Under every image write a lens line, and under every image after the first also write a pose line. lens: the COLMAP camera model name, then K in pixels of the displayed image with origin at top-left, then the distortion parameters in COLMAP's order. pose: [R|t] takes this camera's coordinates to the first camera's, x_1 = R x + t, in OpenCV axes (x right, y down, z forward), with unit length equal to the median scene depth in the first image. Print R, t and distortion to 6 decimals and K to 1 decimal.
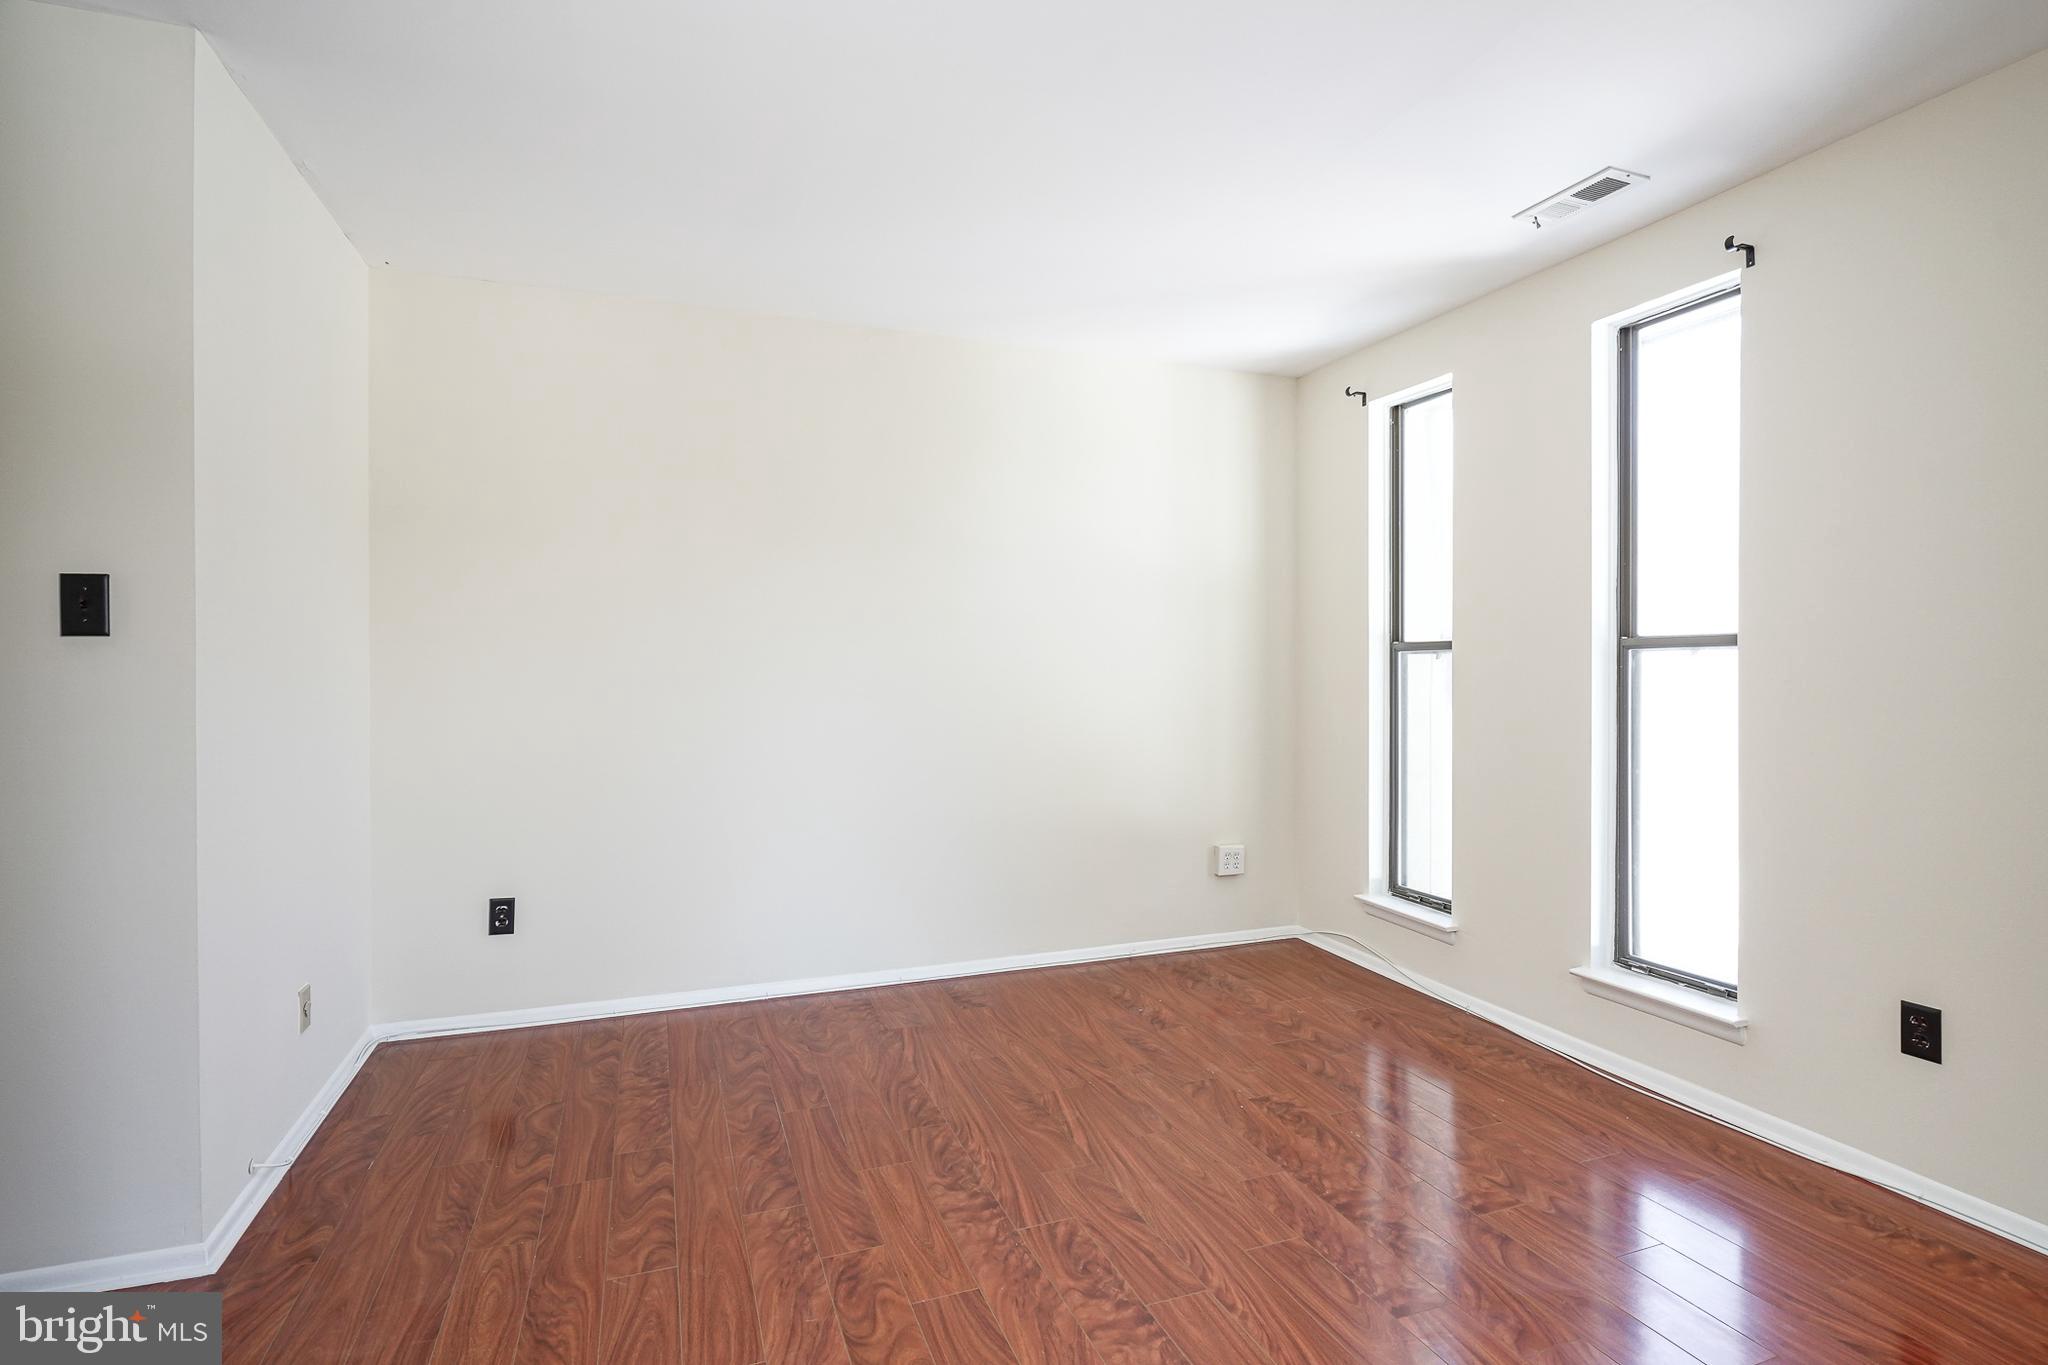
lens RADIAL K [[986.3, 0, 1032.5], [0, 986.3, 672.8], [0, 0, 1]] dist [-0.010099, 0.005917]
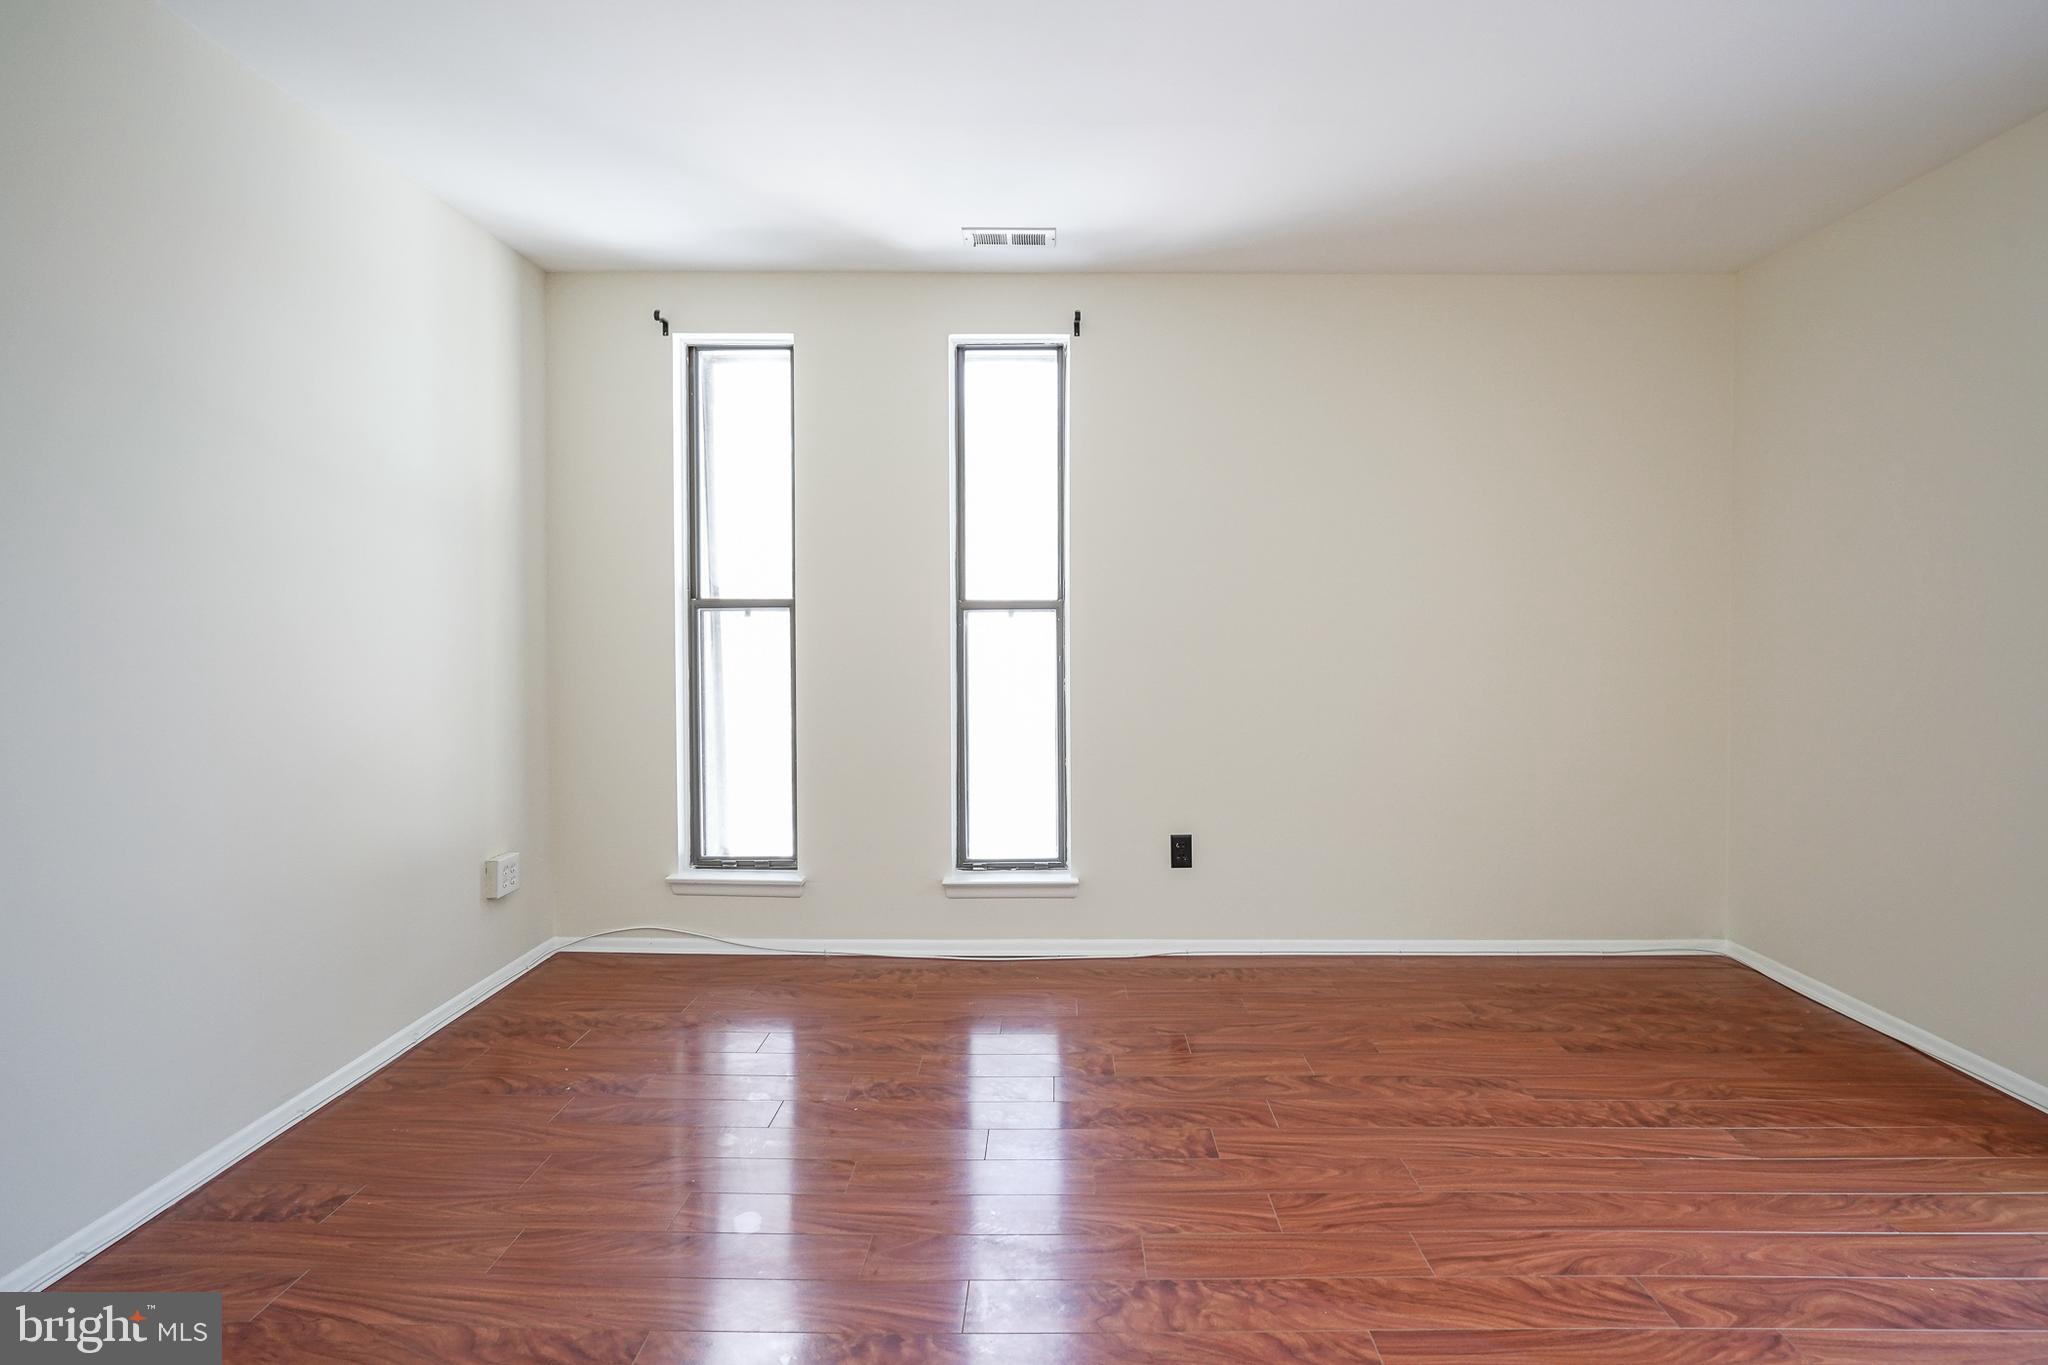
lens RADIAL K [[986.3, 0, 1047.3], [0, 986.3, 652.5], [0, 0, 1]] dist [-0.010099, 0.005917]
pose [[0.367035, -0.022675, 0.929931, -0.426186], [0.005298, 0.999738, 0.022286, 0.000638], [-0.930192, -0.003253, 0.367059, 0.386921]]
